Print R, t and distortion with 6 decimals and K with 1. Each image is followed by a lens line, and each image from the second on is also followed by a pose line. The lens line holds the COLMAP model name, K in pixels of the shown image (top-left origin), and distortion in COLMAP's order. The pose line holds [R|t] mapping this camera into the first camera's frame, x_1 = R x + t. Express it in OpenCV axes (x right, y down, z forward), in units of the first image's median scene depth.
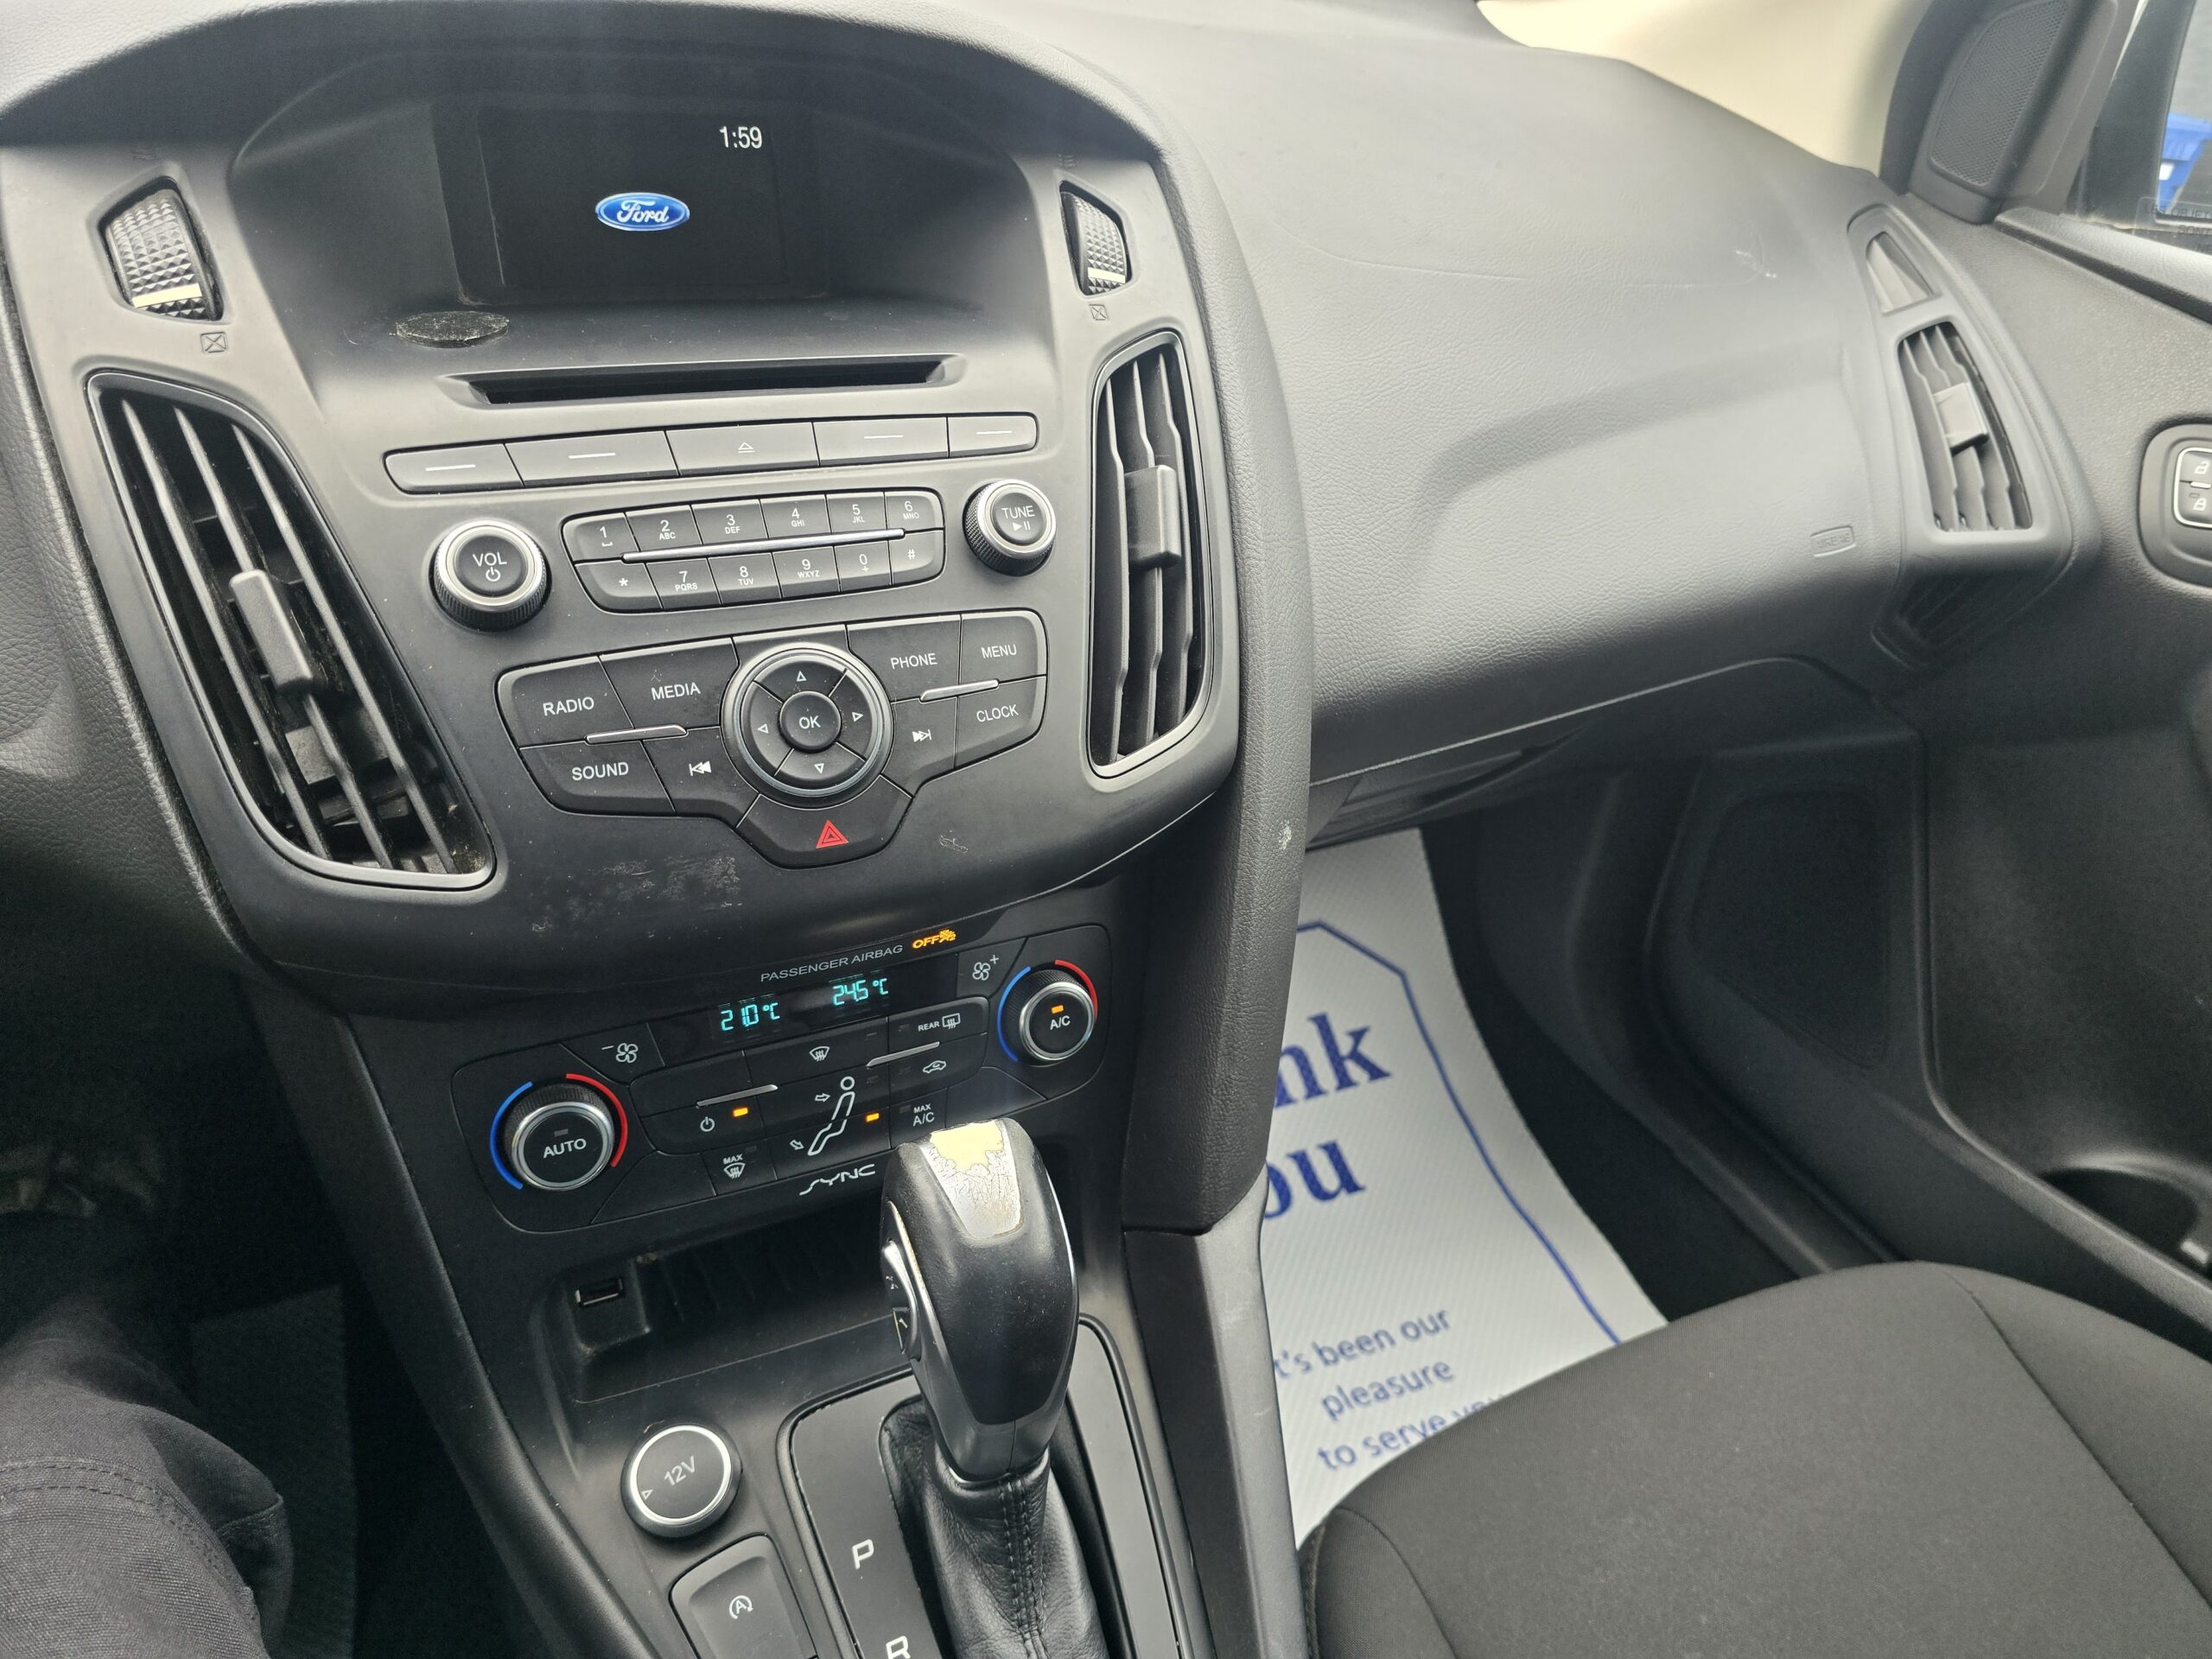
lens RADIAL K [[1469.9, 0, 1106.0], [0, 1469.9, 829.5], [0, 0, 1]] dist [0.055956, -0.057817]
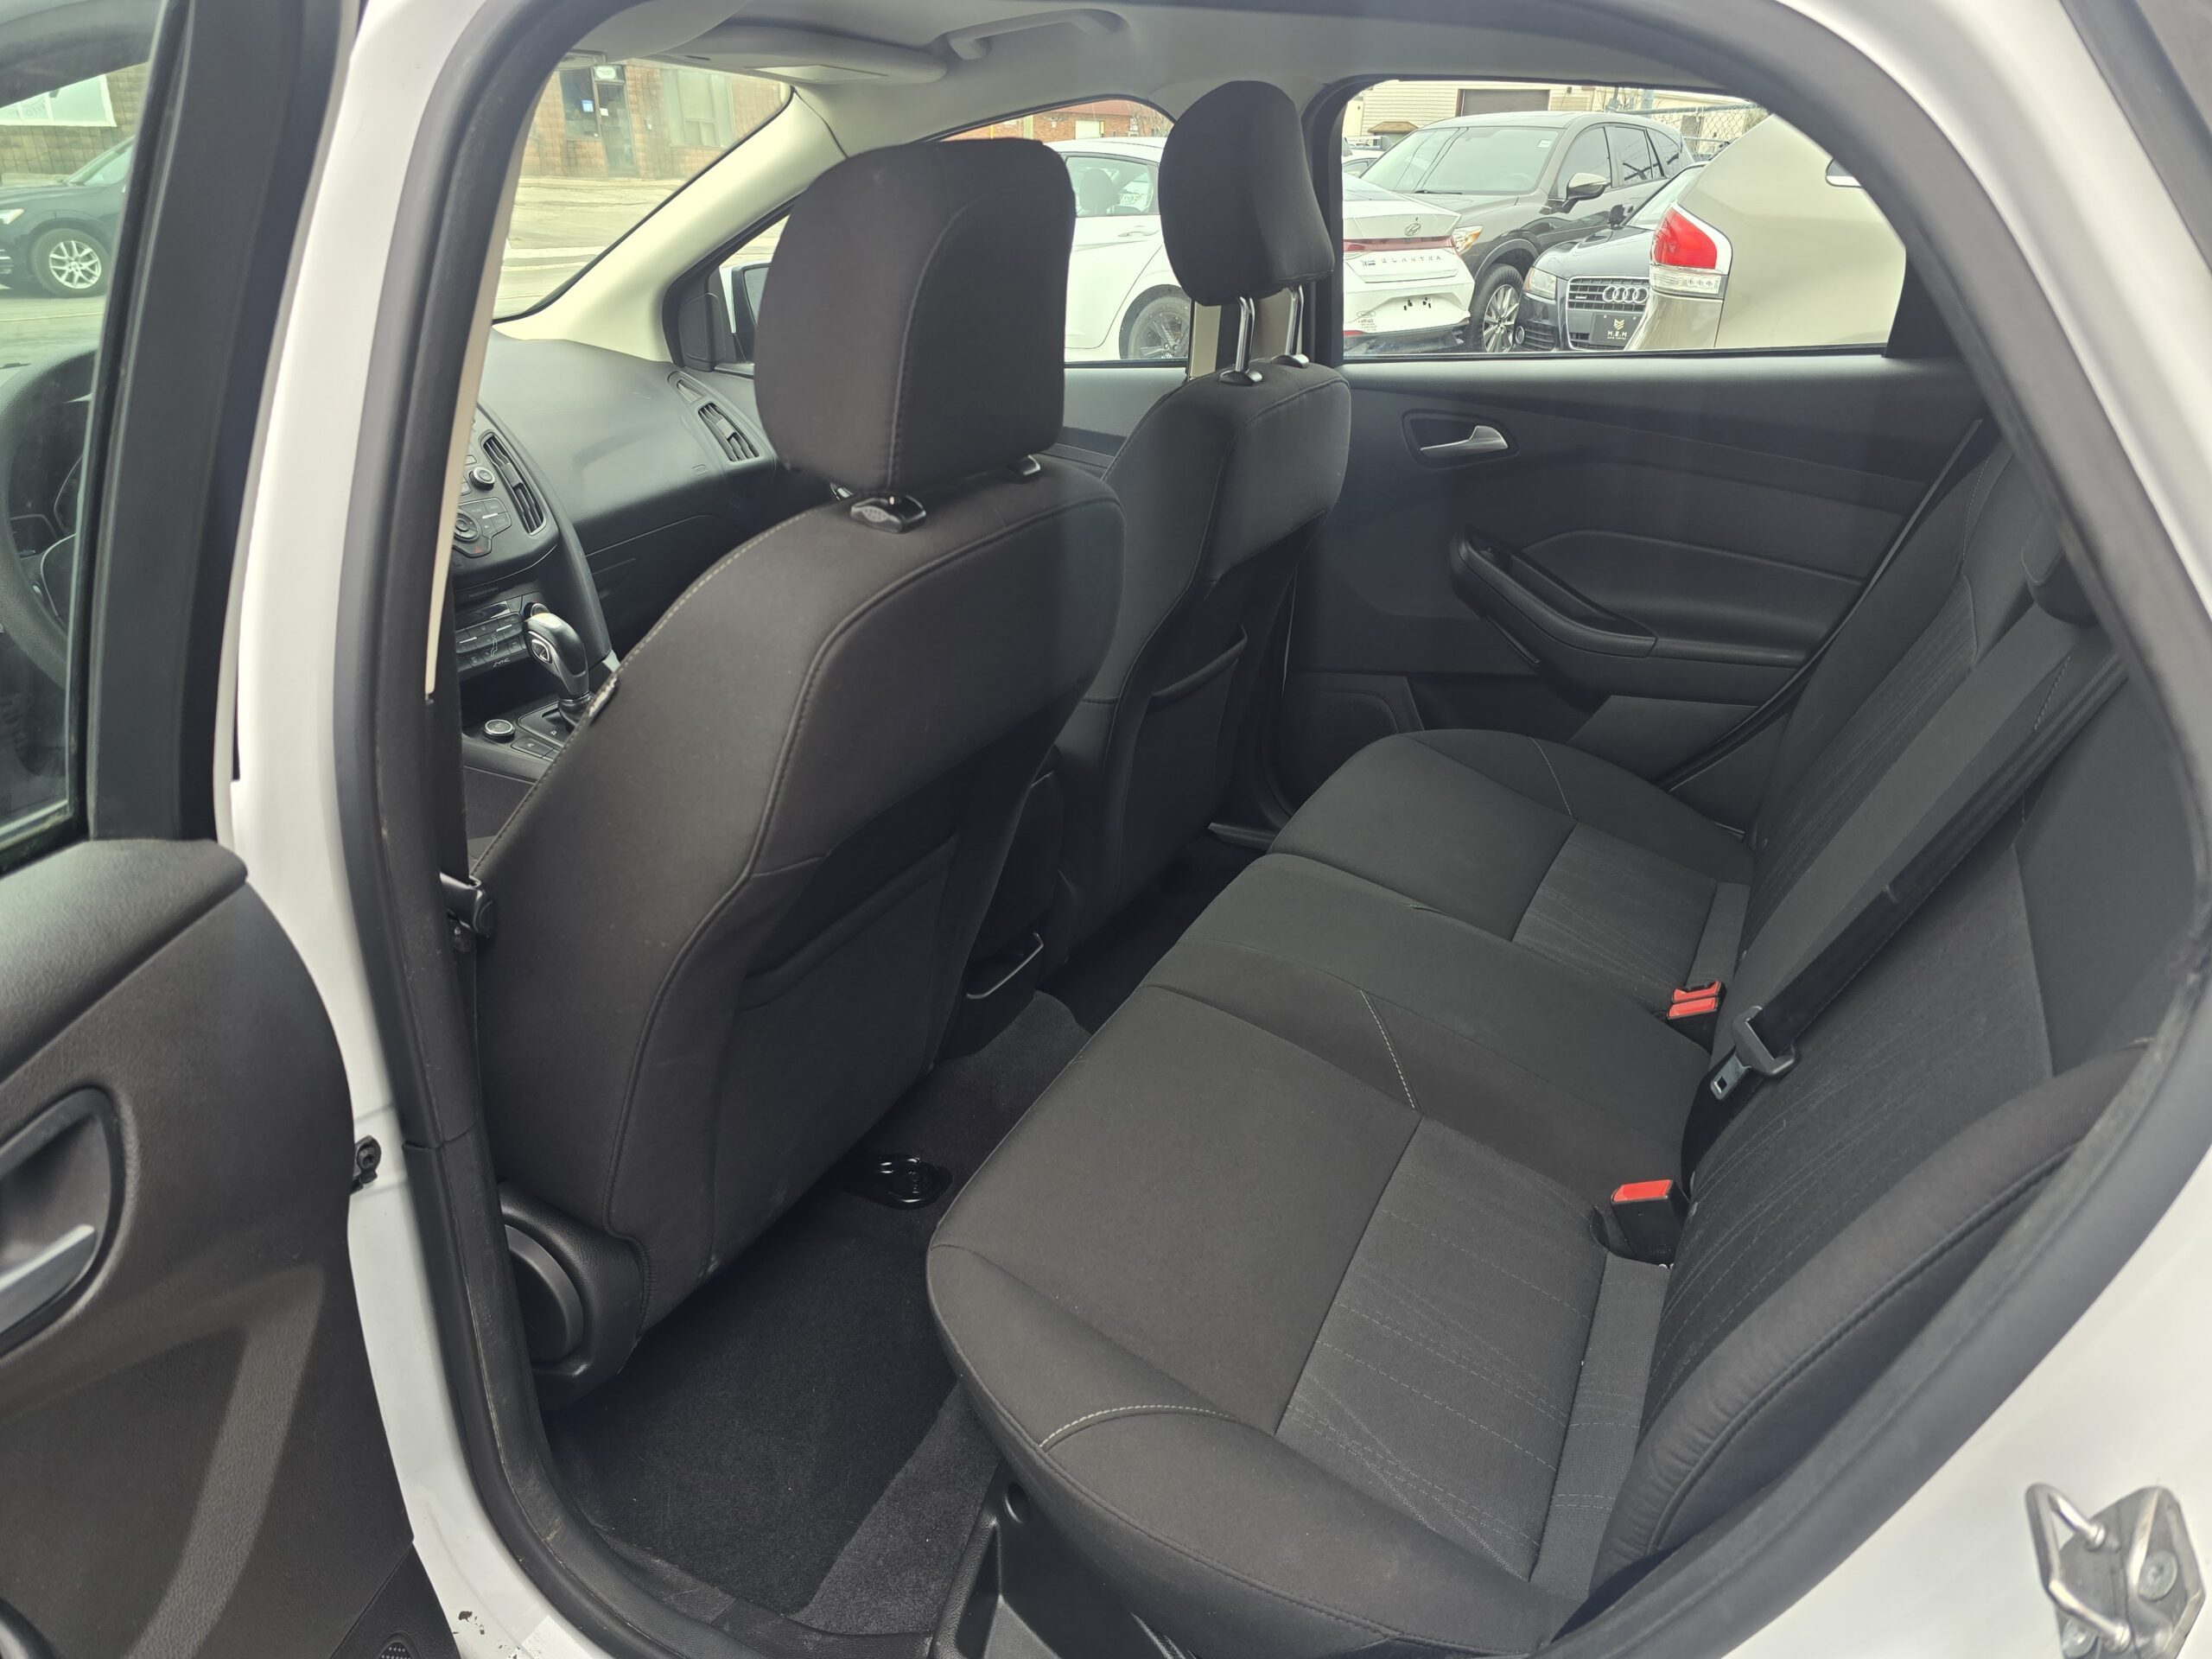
lens RADIAL K [[1469.9, 0, 1106.0], [0, 1469.9, 829.5], [0, 0, 1]] dist [0.055956, -0.057817]
pose [[0.762777, -0.338288, 0.551119, -0.796691], [0.410661, 0.911746, -0.008726, 0.836038], [-0.499529, 0.232979, 0.834381, -1.766066]]
